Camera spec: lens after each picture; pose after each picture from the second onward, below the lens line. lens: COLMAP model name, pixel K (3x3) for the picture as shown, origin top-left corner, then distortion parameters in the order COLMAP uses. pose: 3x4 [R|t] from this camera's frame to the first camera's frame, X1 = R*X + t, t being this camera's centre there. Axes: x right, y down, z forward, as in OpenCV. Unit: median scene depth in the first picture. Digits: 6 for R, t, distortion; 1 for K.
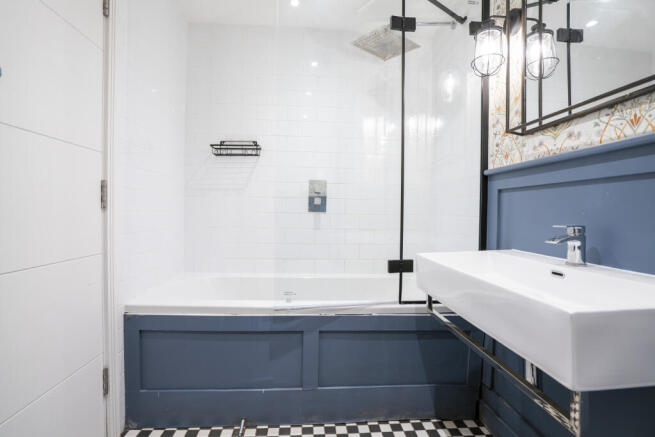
lens RADIAL K [[312.6, 0, 330.7], [0, 312.6, 221.8], [0, 0, 1]] dist [-0.050242, 0.026286]
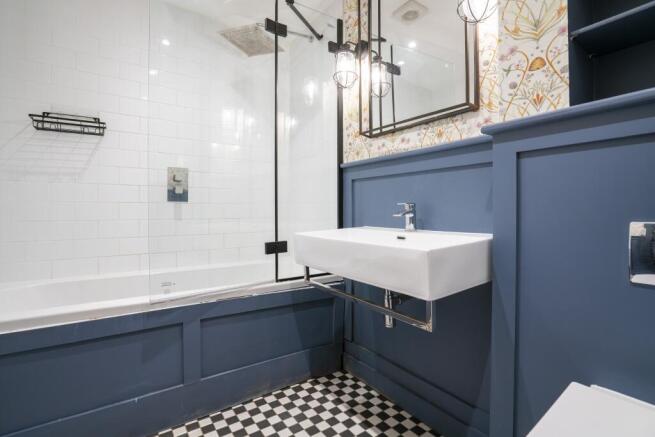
lens RADIAL K [[310.8, 0, 328.5], [0, 310.8, 214.3], [0, 0, 1]] dist [-0.028117, 0.013820]
pose [[0.870054, -0.024197, 0.492363, -0.158203], [0.030578, 0.999520, -0.004913, 0.037876], [-0.492008, 0.019330, 0.870376, -0.048343]]
